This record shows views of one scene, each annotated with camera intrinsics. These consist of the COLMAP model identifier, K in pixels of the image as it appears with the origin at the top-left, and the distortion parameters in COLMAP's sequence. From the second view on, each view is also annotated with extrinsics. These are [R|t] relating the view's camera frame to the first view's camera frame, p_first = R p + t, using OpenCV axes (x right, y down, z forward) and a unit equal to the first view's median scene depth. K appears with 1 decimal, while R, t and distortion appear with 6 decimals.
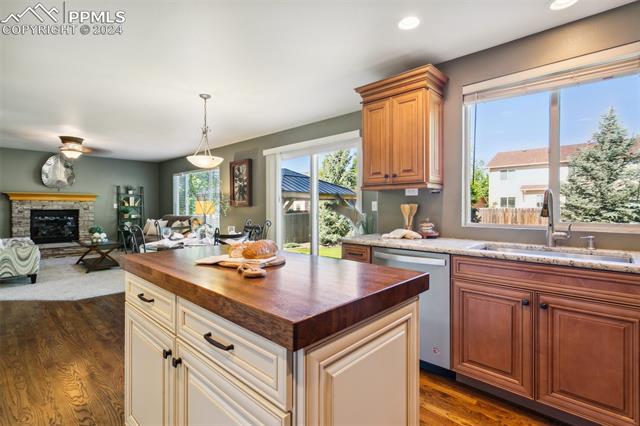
lens RADIAL K [[306.0, 0, 314.3], [0, 306.0, 205.8], [0, 0, 1]] dist [0.001312, 0.000086]
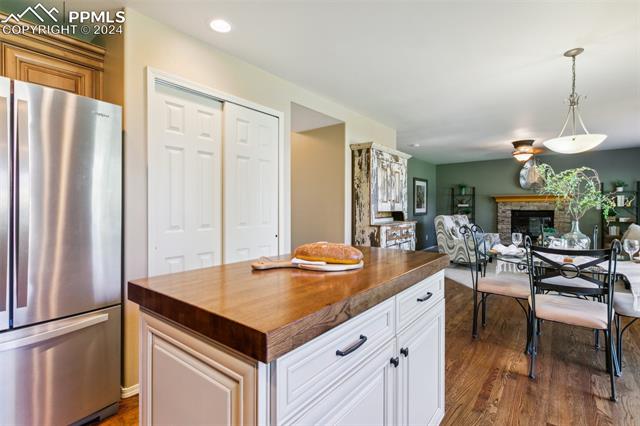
lens RADIAL K [[306.0, 0, 314.3], [0, 306.0, 205.8], [0, 0, 1]] dist [0.001312, 0.000086]
pose [[0.093123, -0.005293, -0.995641, 0.144628], [0.002956, 0.999983, -0.005040, 0.000210], [0.995650, -0.002473, 0.093137, 0.163987]]
